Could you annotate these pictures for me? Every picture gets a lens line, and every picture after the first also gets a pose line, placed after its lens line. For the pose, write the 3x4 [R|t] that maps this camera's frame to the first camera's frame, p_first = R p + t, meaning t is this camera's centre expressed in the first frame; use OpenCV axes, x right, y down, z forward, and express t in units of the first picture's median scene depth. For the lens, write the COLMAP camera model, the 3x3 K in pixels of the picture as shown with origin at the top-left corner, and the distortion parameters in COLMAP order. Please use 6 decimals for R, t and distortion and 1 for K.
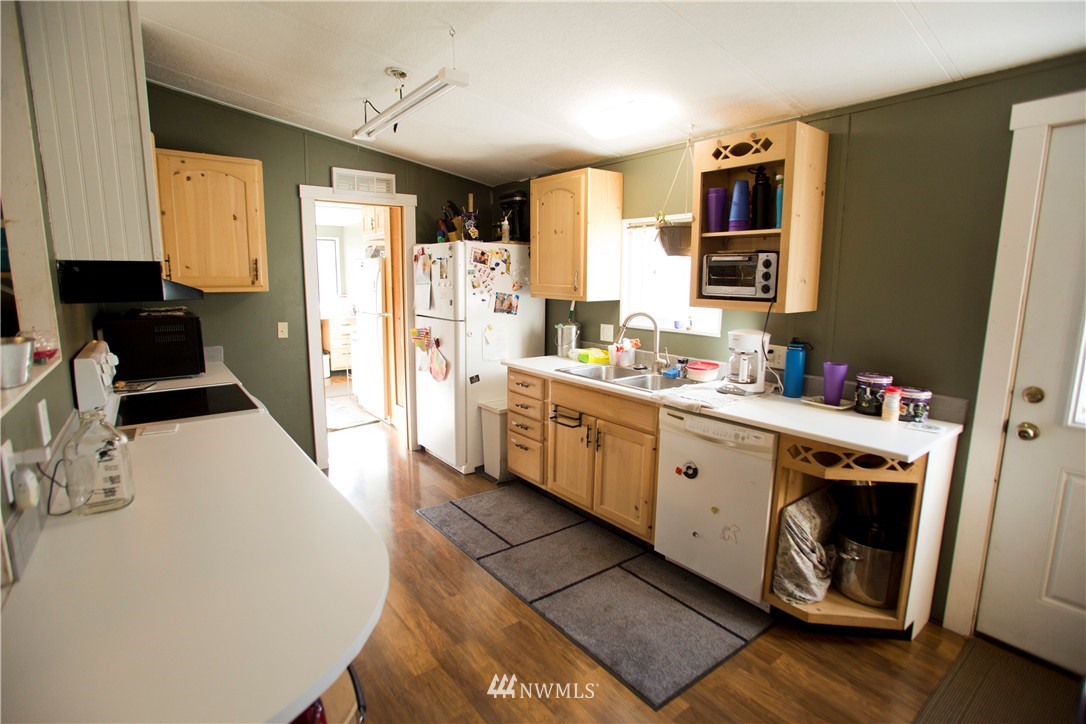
lens RADIAL K [[530.8, 0, 534.5], [0, 530.8, 360.3], [0, 0, 1]] dist [-0.081889, 0.036460]
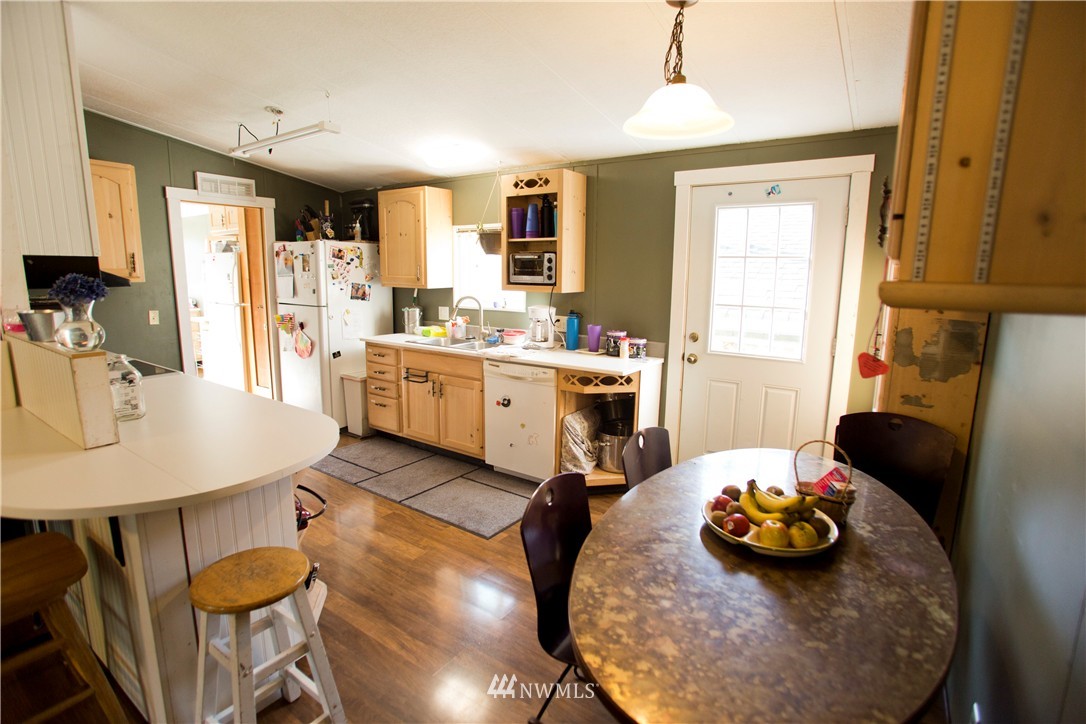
lens RADIAL K [[530.8, 0, 534.5], [0, 530.8, 360.3], [0, 0, 1]] dist [-0.081889, 0.036460]
pose [[0.953010, -0.045159, 0.299553, -0.052950], [0.041438, 0.998965, 0.018764, 0.056953], [-0.300091, -0.005469, 0.953895, -0.352672]]
